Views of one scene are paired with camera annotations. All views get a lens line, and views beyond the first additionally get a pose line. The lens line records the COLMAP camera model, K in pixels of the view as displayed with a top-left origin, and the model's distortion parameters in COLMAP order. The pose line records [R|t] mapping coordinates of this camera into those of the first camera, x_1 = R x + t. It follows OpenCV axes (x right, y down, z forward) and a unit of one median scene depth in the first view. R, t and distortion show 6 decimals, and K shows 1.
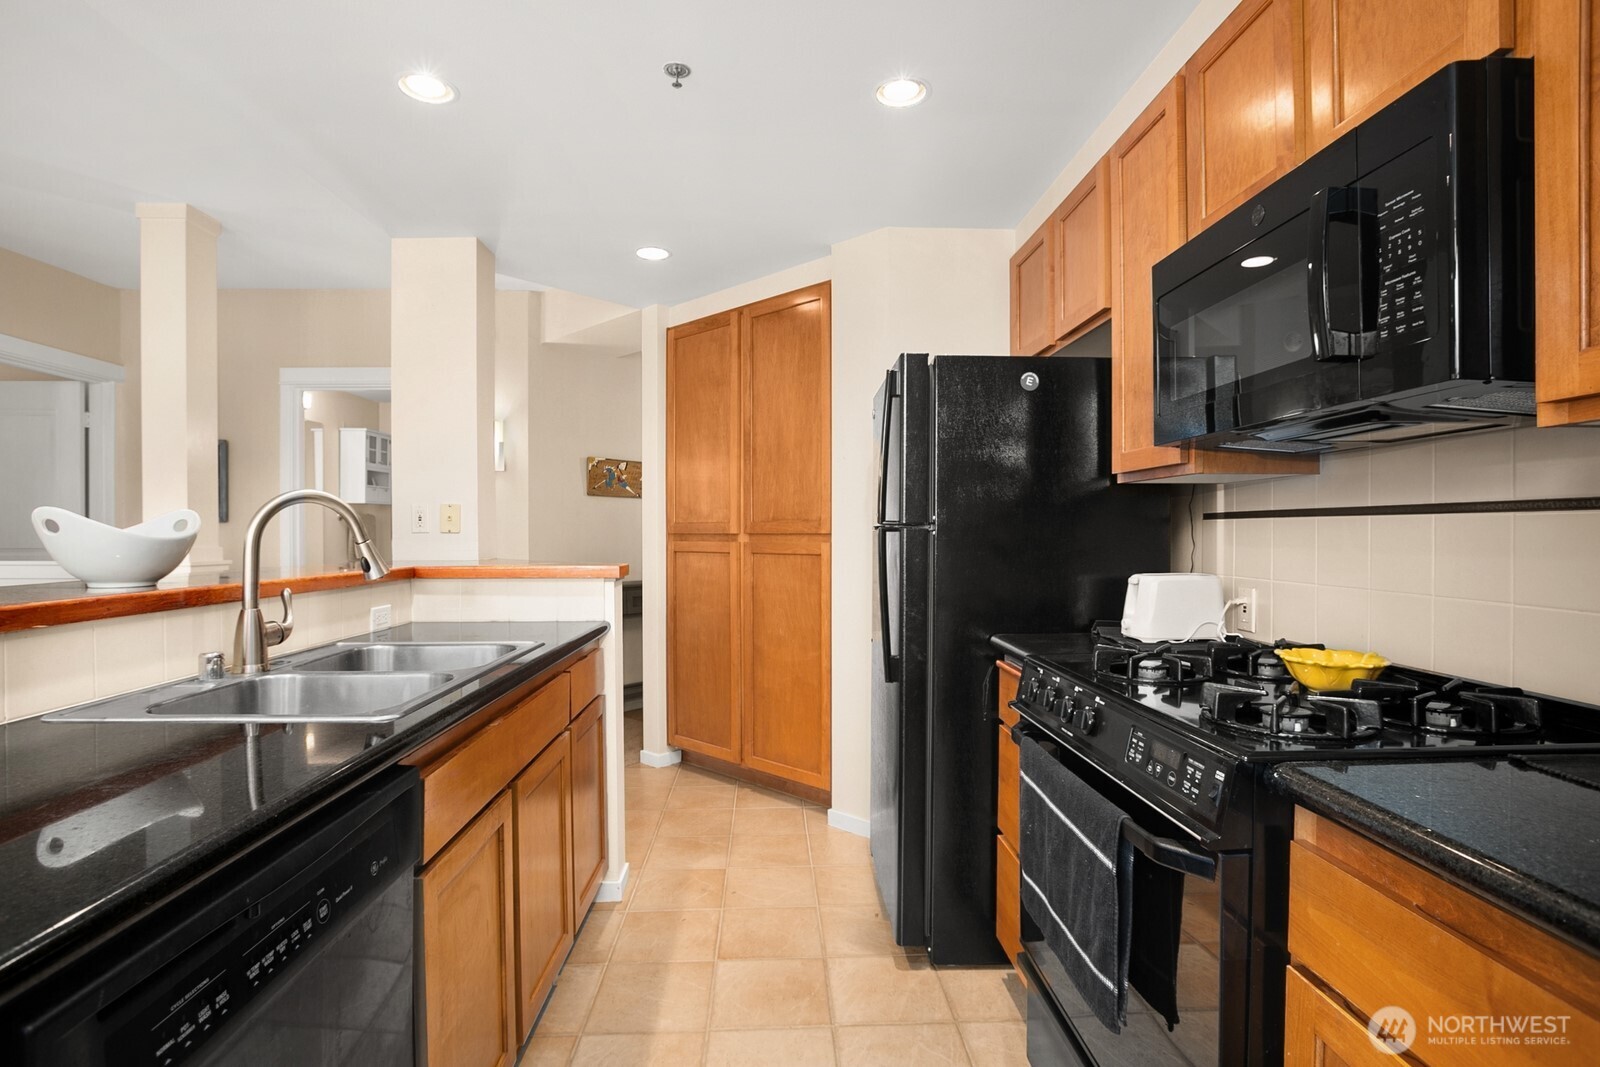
lens RADIAL K [[762.8, 0, 800.0], [0, 762.8, 533.5], [0, 0, 1]] dist [-0.051160, 0.024582]
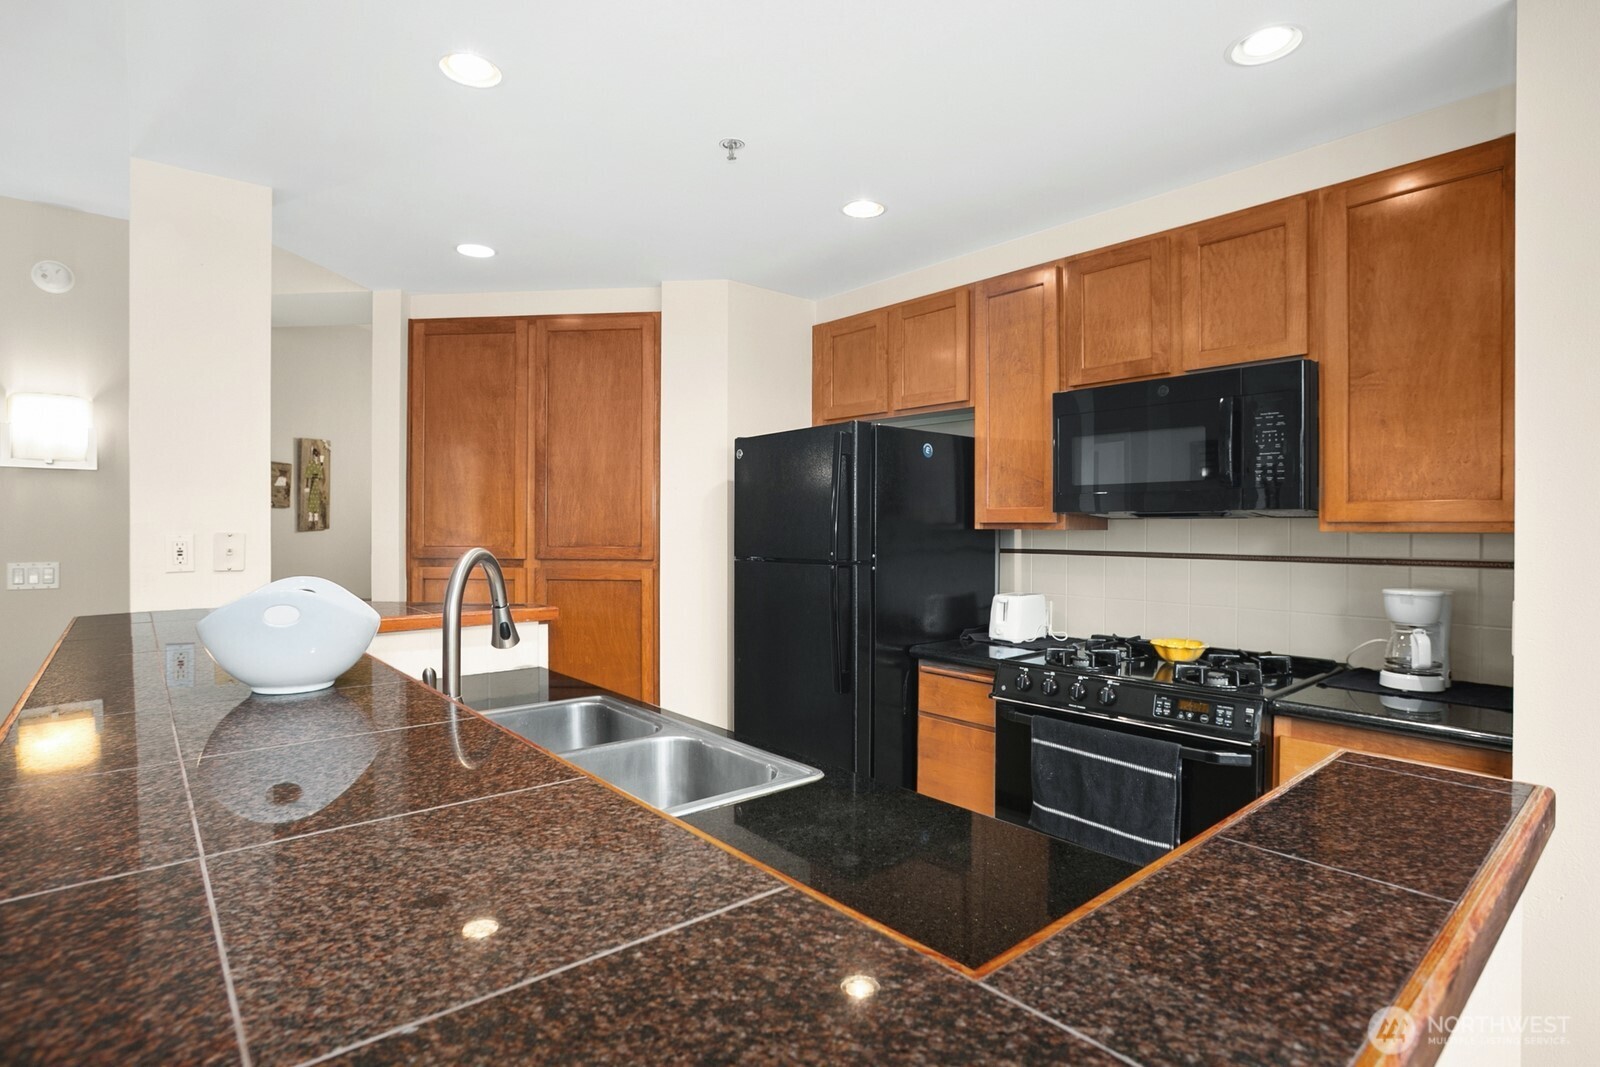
lens RADIAL K [[791.5, 0, 802.8], [0, 791.5, 527.0], [0, 0, 1]] dist [-0.054107, 0.027977]
pose [[0.784756, 0.004653, 0.619787, -0.601095], [-0.003023, 0.999989, -0.003679, -0.053104], [-0.619797, 0.001014, 0.784761, 0.051652]]
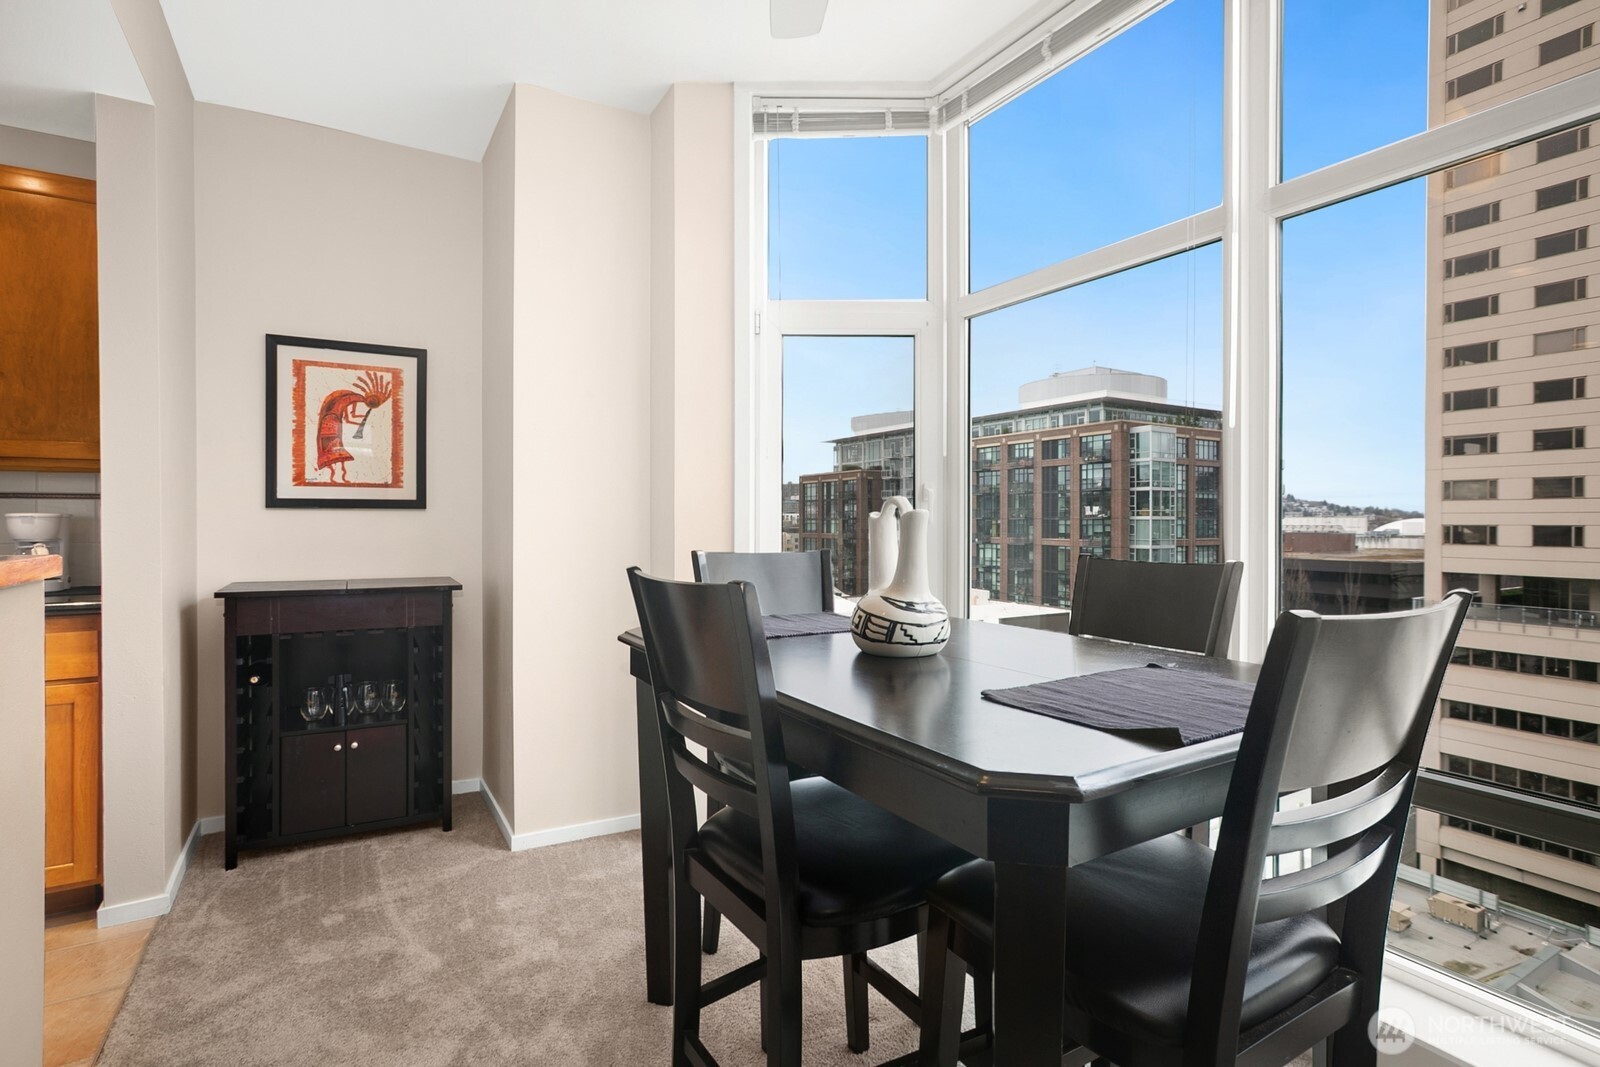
lens RADIAL K [[822.6, 0, 796.7], [0, 822.6, 528.2], [0, 0, 1]] dist [-0.047263, 0.030729]
pose [[-0.460155, -0.004546, 0.887827, -0.990020], [0.004746, 0.999960, 0.007580, 0.021466], [-0.887826, 0.007702, -0.460115, -0.104808]]
